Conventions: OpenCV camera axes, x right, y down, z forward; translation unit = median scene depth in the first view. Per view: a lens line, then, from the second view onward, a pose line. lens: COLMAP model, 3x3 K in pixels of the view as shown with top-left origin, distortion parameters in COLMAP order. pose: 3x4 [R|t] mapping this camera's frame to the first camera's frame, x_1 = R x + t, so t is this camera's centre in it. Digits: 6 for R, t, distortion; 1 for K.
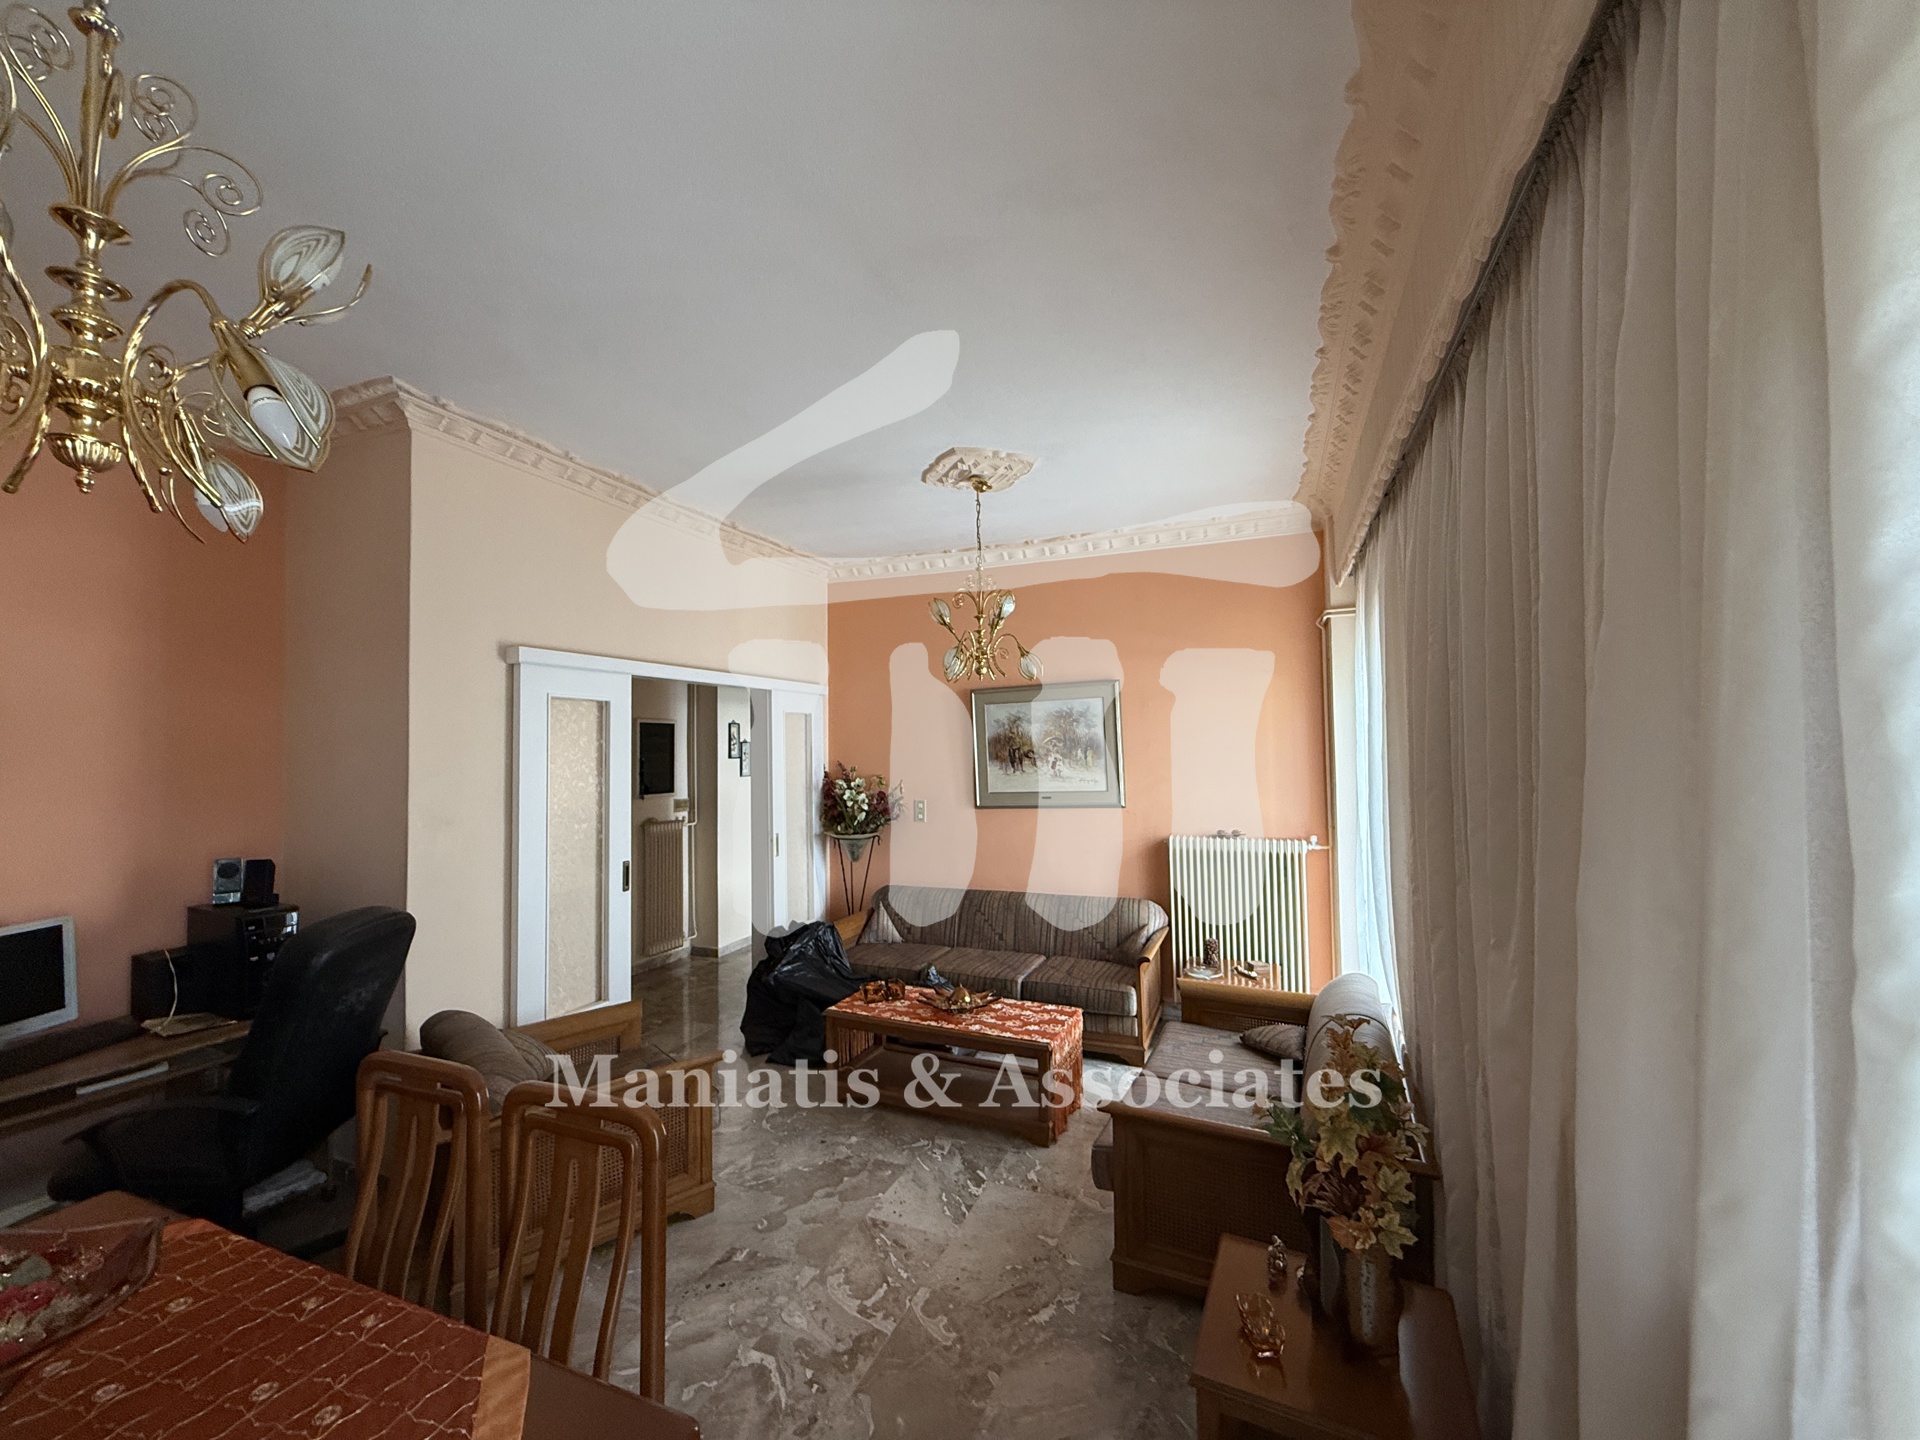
lens RADIAL K [[764.0, 0, 950.2], [0, 764.0, 720.8], [0, 0, 1]] dist [-0.000379, -0.000005]
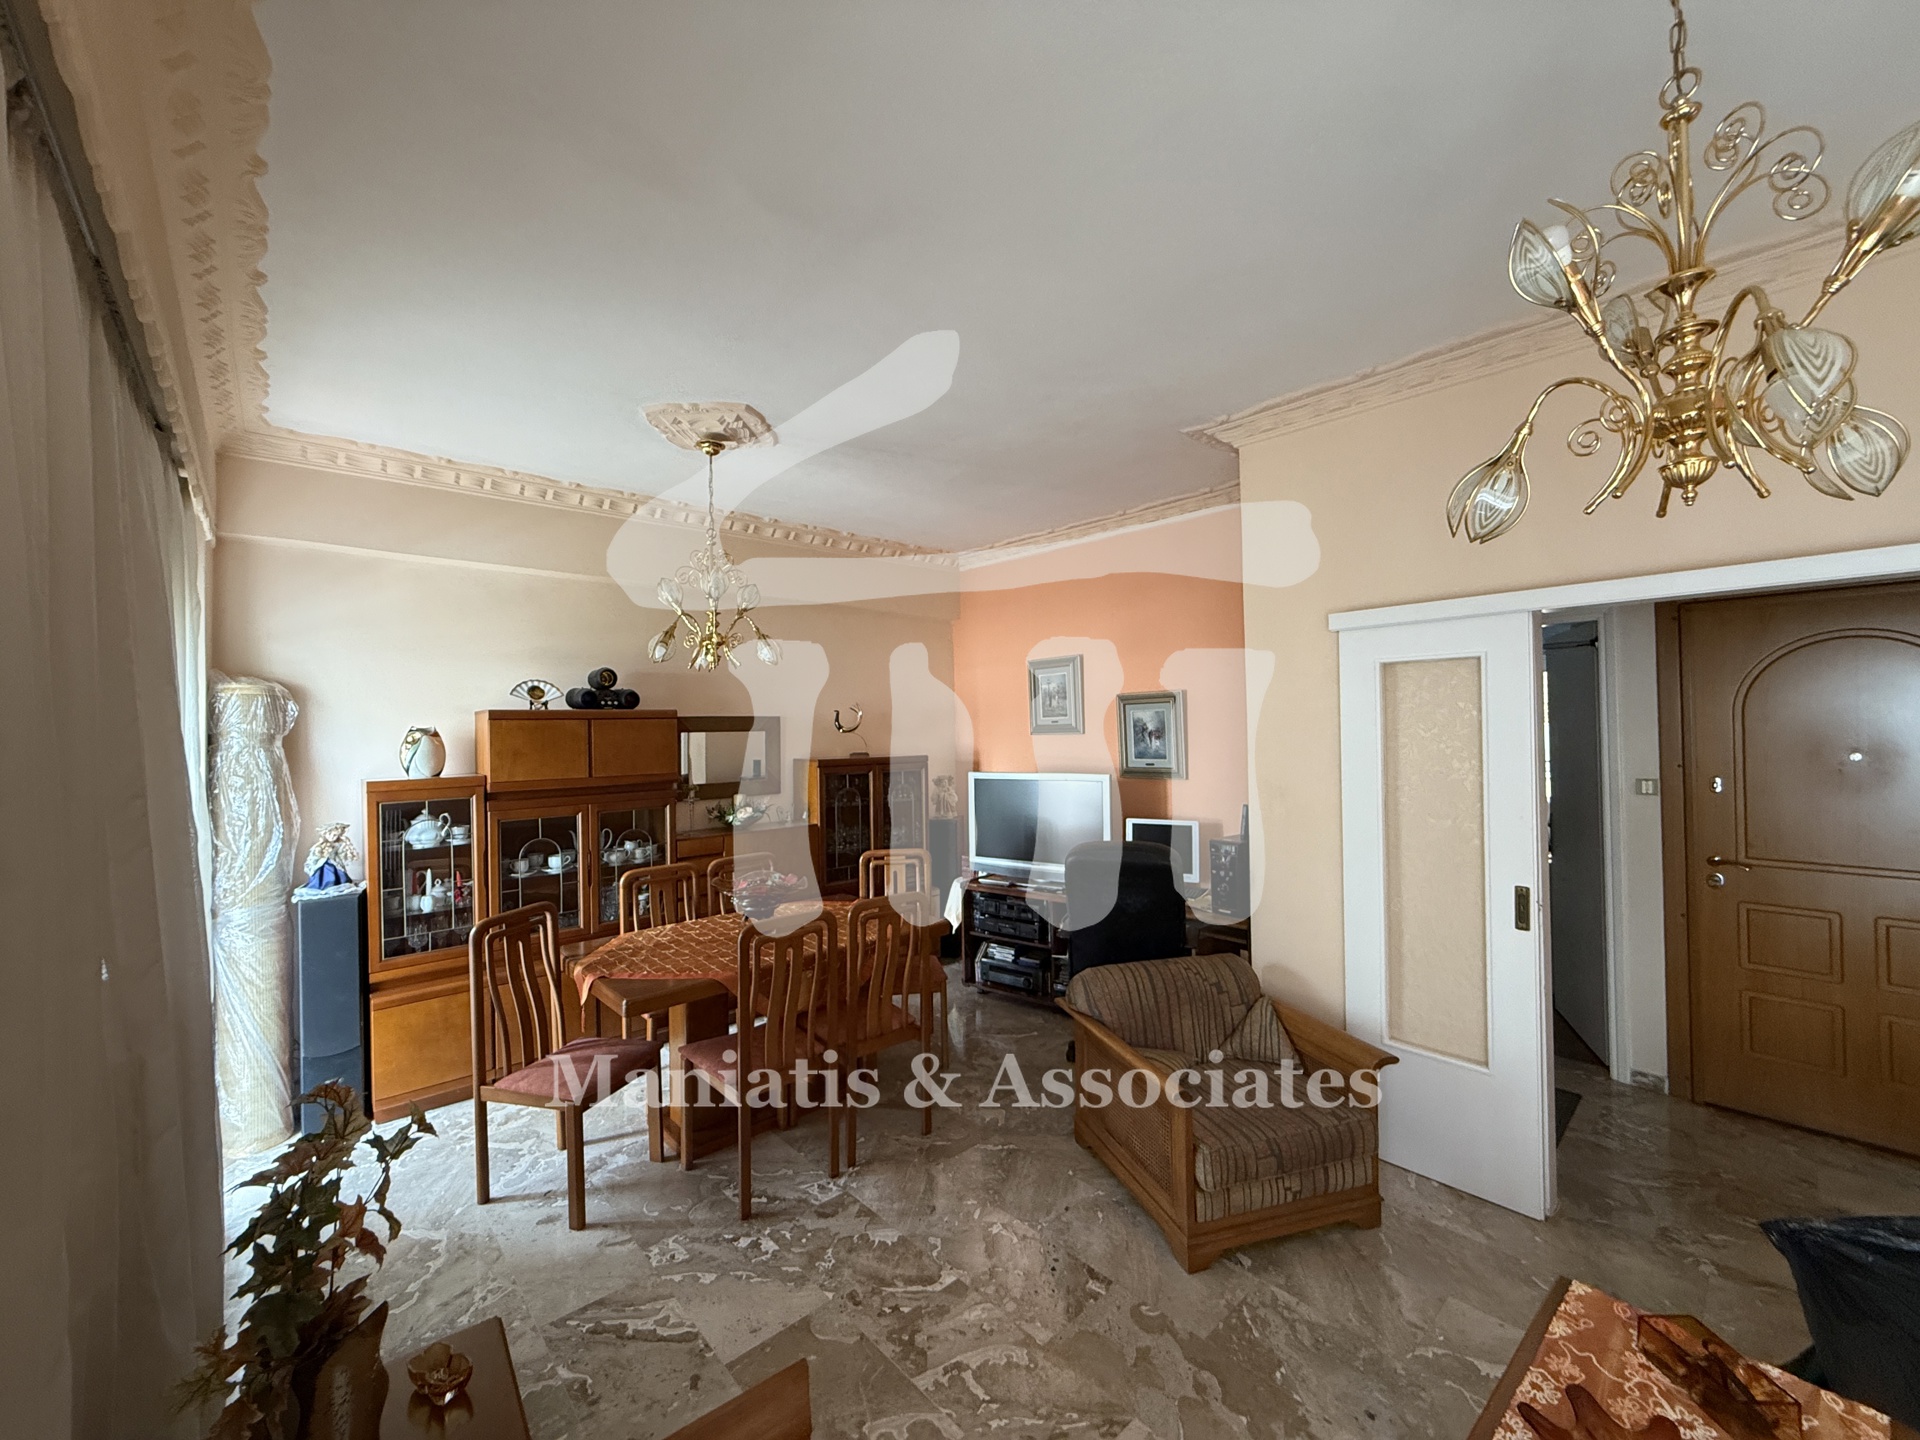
lens RADIAL K [[764.0, 0, 953.6], [0, 764.0, 718.5], [0, 0, 1]] dist [-0.000379, -0.000005]
pose [[-0.426216, 0.010362, -0.904562, 0.653900], [0.054527, 0.998411, -0.014256, 0.026396], [0.902976, -0.055399, -0.426104, 1.346290]]
